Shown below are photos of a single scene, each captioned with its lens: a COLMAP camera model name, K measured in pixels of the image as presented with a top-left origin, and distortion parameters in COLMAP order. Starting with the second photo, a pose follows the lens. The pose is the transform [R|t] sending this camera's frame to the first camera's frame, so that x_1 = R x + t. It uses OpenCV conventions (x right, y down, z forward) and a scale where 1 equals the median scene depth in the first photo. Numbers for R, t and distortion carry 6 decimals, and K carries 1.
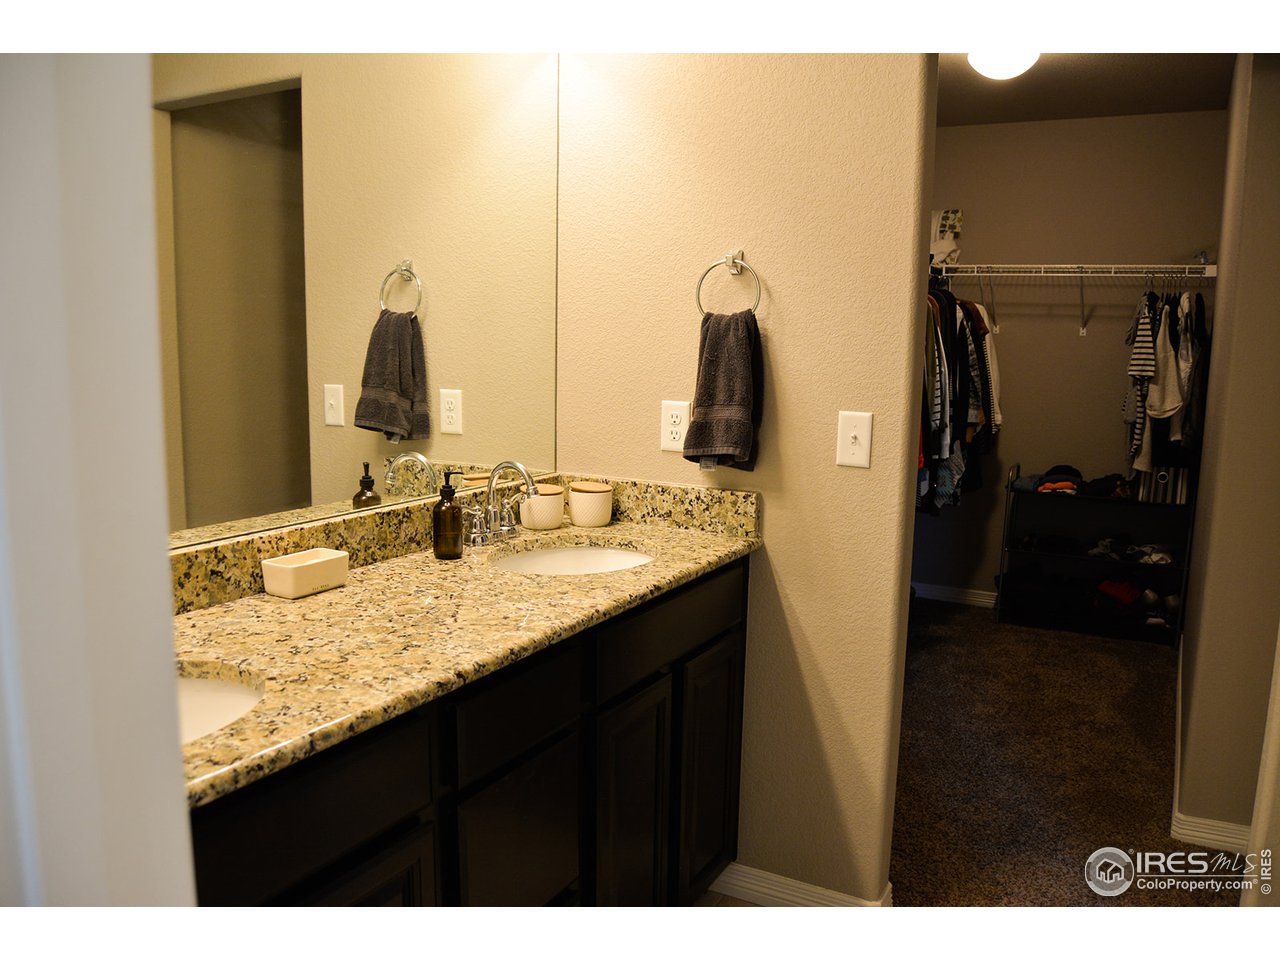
lens RADIAL K [[1015.4, 0, 640.0], [0, 1015.4, 480.0], [0, 0, 1]] dist [-0.082068, -0.000628]
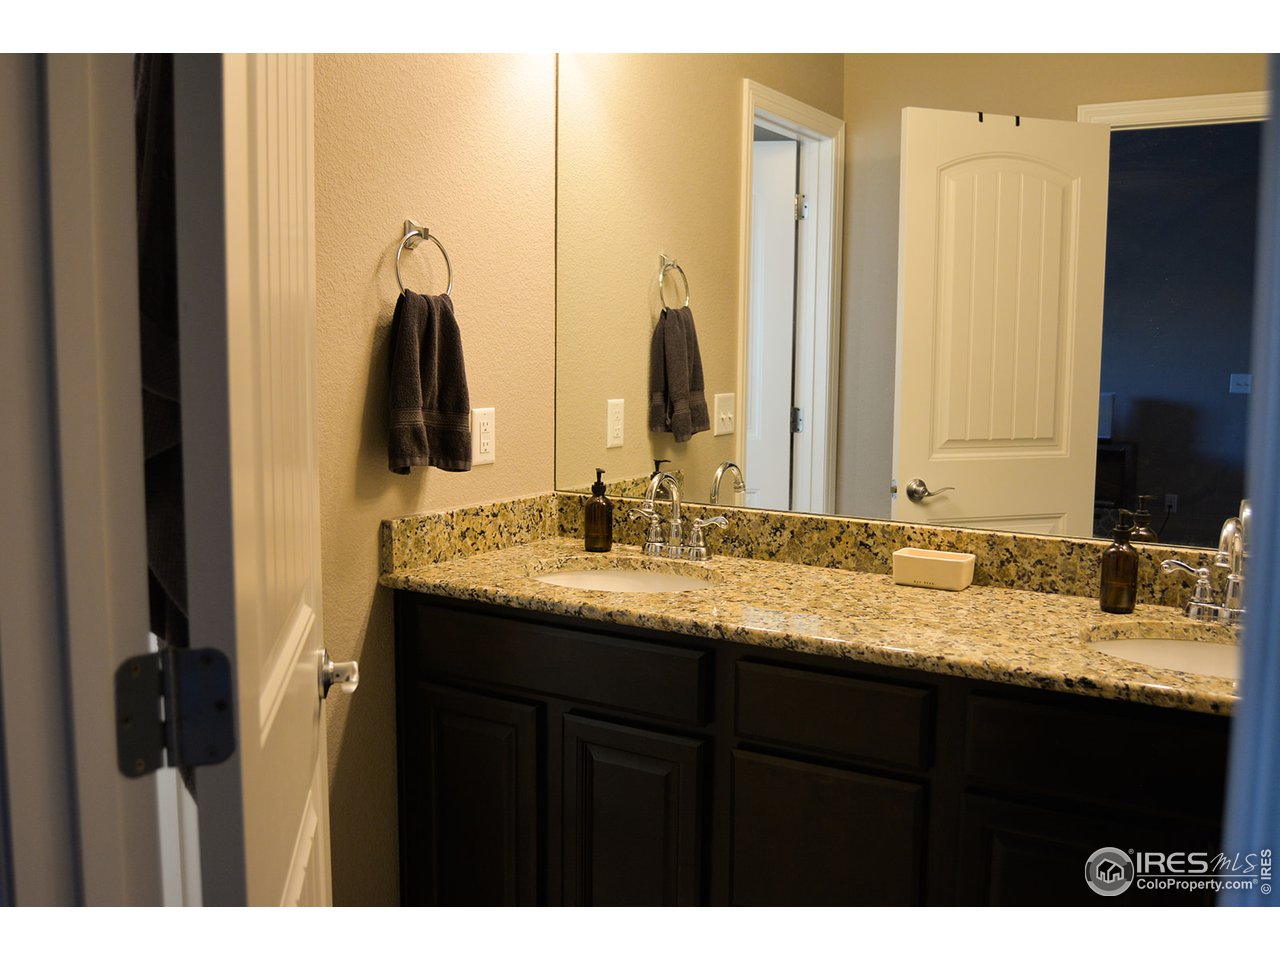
lens RADIAL K [[1015.4, 0, 640.0], [0, 1015.4, 480.0], [0, 0, 1]] dist [-0.082068, -0.000628]
pose [[-0.029361, 0.090454, -0.995468, 0.775586], [-0.163122, 0.982113, 0.094051, -0.052985], [0.986169, 0.165144, -0.014081, 0.732165]]
